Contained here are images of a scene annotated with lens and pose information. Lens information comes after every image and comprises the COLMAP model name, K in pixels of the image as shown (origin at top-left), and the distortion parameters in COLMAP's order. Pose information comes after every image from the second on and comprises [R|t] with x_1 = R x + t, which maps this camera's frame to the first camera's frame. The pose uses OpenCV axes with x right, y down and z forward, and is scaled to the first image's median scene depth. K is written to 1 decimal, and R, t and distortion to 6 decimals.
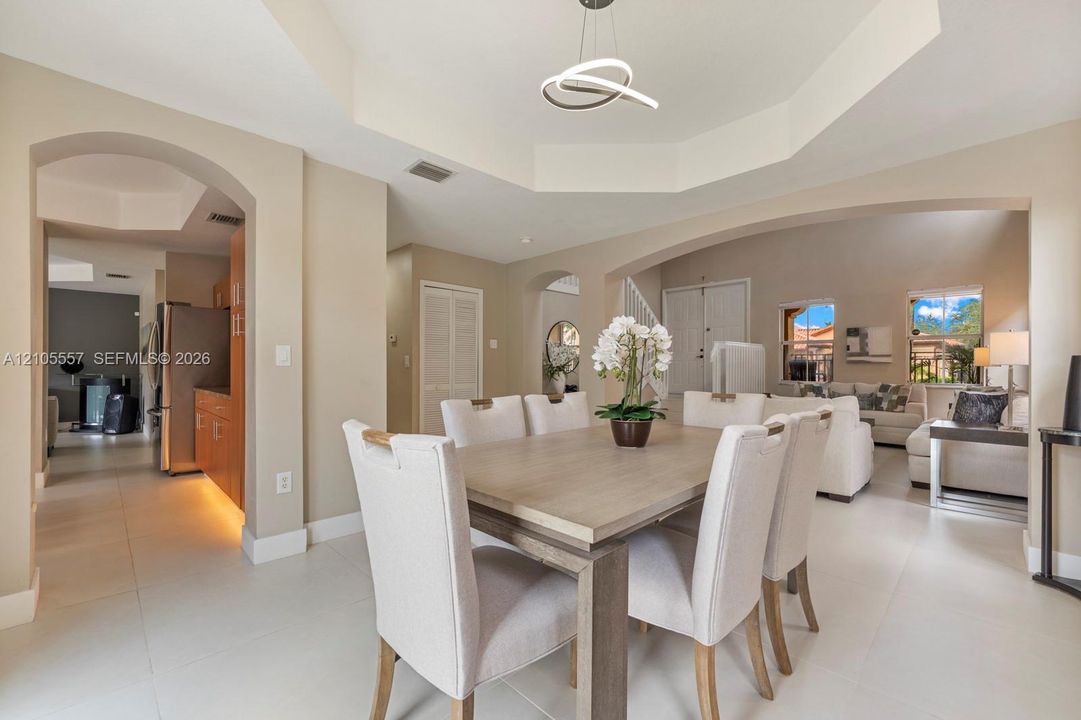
lens RADIAL K [[447.8, 0, 541.2], [0, 447.8, 356.0], [0, 0, 1]] dist [-0.000822, 0.000336]
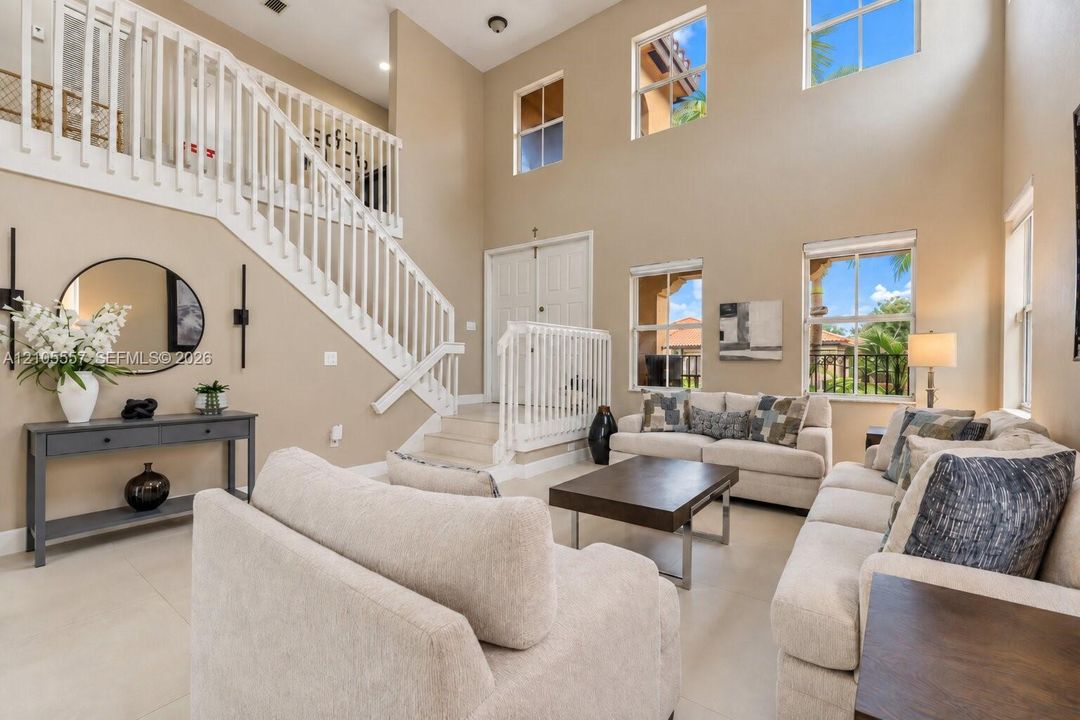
lens RADIAL K [[447.4, 0, 539.5], [0, 447.4, 365.0], [0, 0, 1]] dist [-0.000822, 0.000336]
pose [[0.990443, 0.005859, 0.137801, 0.349812], [-0.009654, 0.999592, 0.026888, 0.009029], [-0.137587, -0.027961, 0.990095, 0.413921]]
